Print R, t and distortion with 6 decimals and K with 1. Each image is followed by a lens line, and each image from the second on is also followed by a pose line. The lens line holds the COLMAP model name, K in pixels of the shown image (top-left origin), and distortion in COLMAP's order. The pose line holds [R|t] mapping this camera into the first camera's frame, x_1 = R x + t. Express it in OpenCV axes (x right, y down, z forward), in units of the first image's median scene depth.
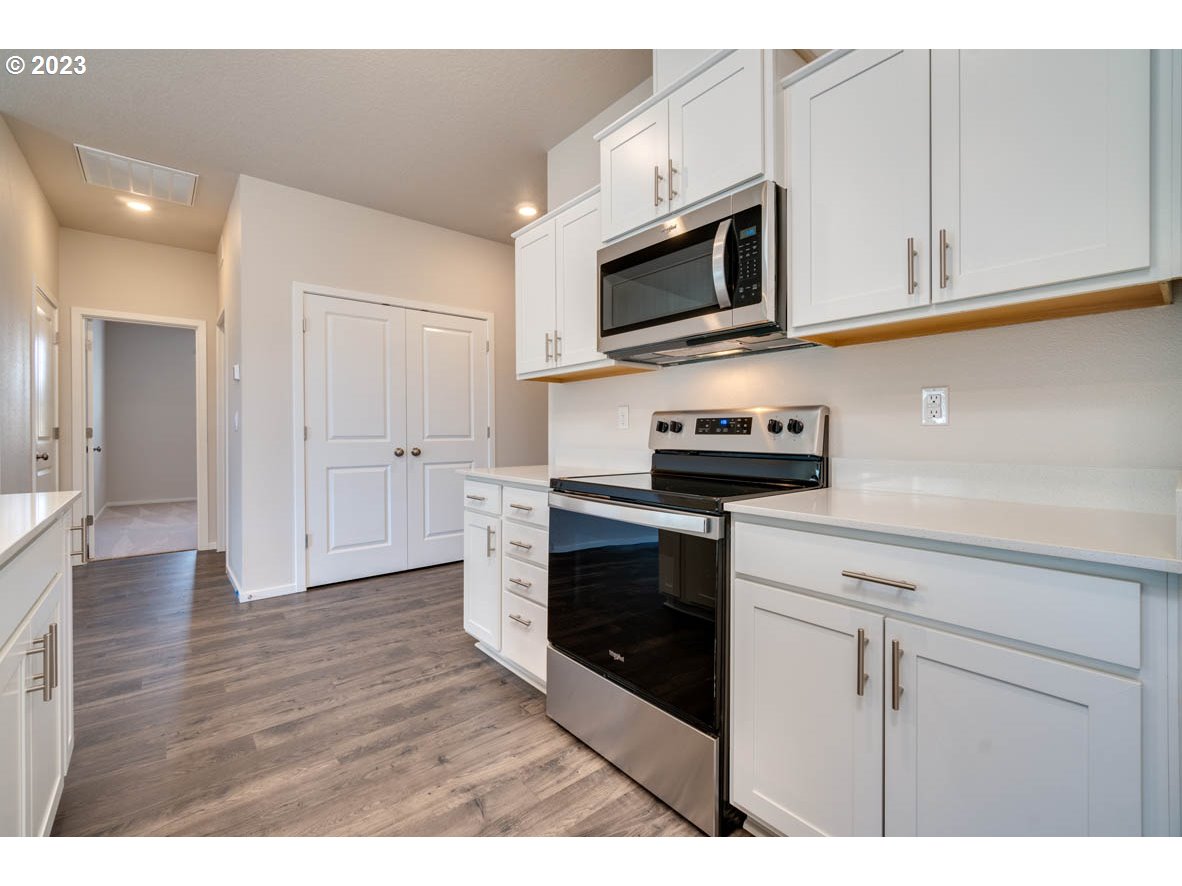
lens RADIAL K [[505.9, 0, 577.8], [0, 505.9, 433.0], [0, 0, 1]] dist [-0.002907, -0.000070]
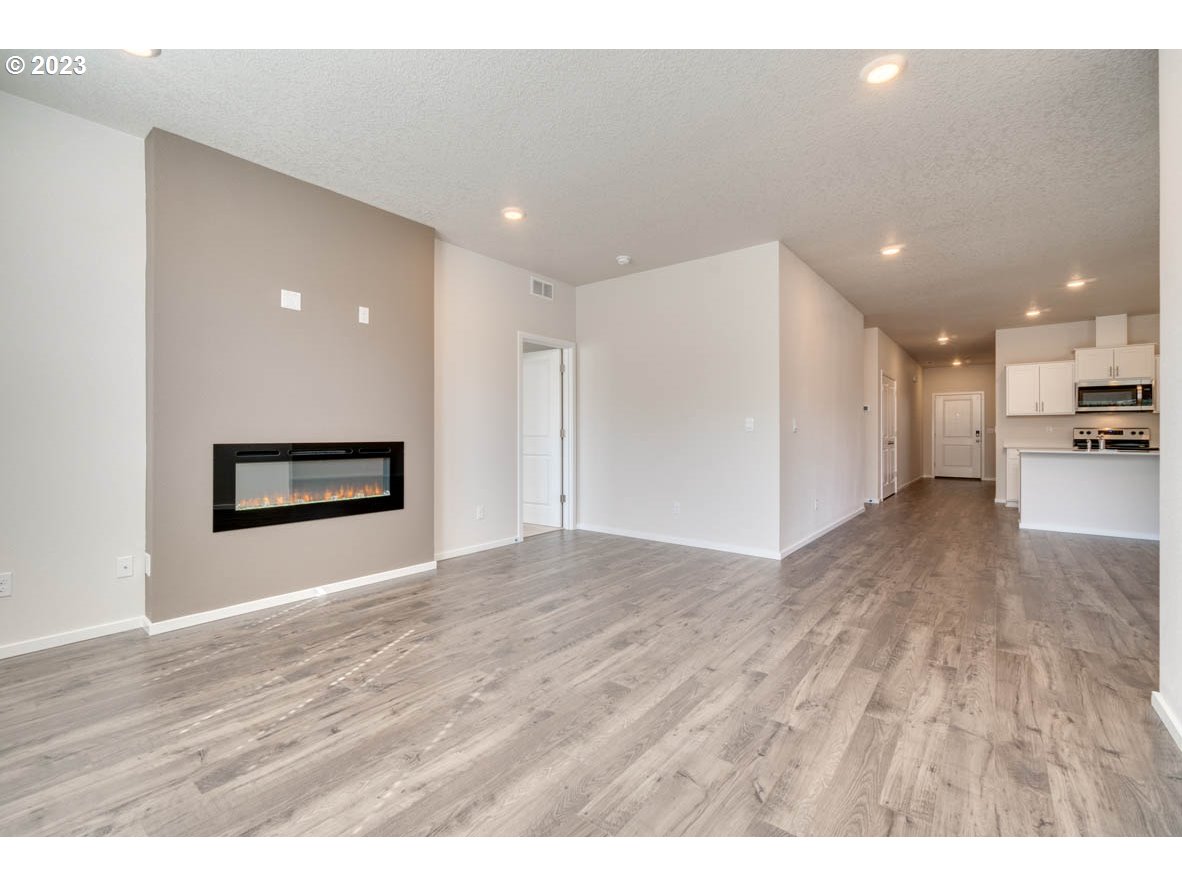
lens RADIAL K [[498.9, 0, 591.0], [0, 498.9, 443.0], [0, 0, 1]] dist [-0.001078, 0.000237]
pose [[0.978883, 0.002028, 0.204411, -2.776851], [-0.004945, 0.999893, 0.013764, 0.020765], [-0.204361, -0.014484, 0.978788, -1.190576]]
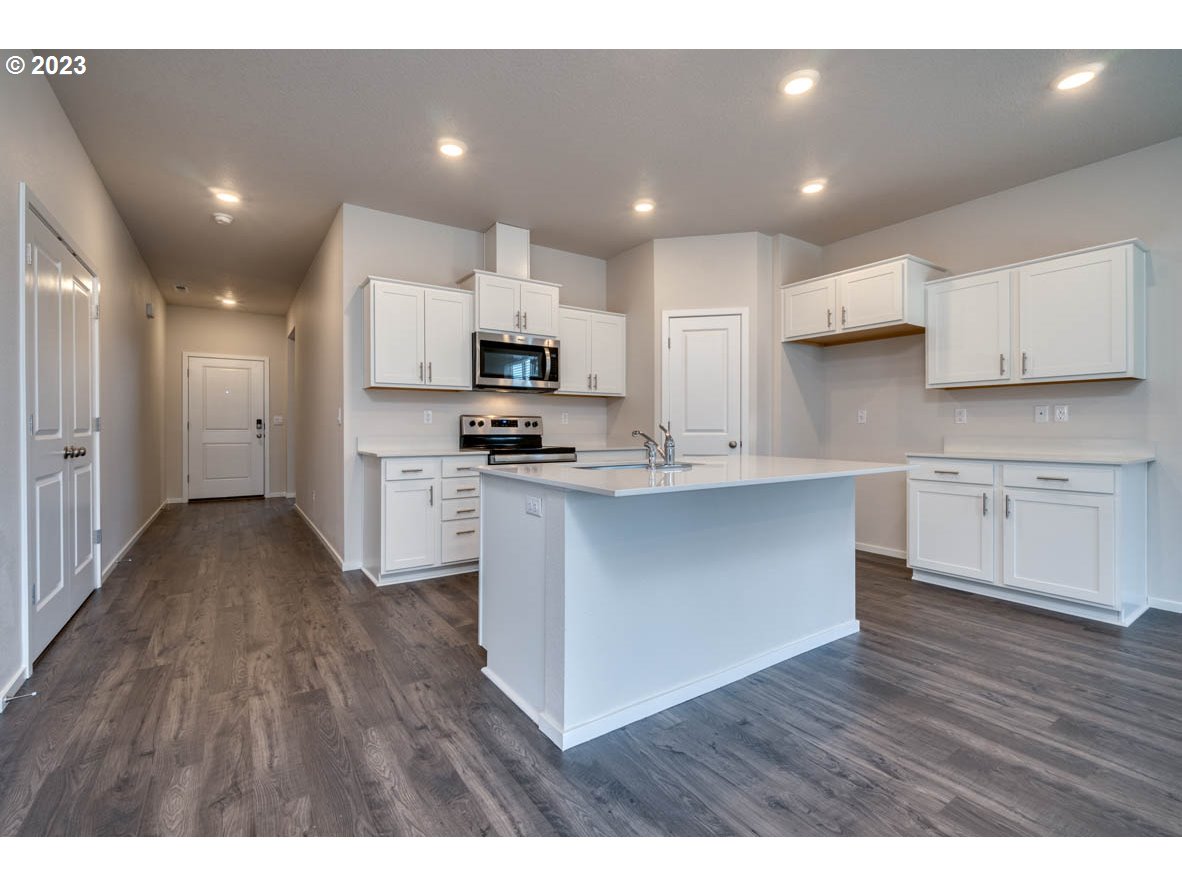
lens RADIAL K [[520.5, 0, 580.2], [0, 520.5, 428.9], [0, 0, 1]] dist [0.002643, -0.000014]
pose [[0.093613, 0.000230, 0.995609, -1.320181], [-0.001166, 0.999999, -0.000122, 0.006702], [-0.995608, -0.001149, 0.093613, 0.301488]]
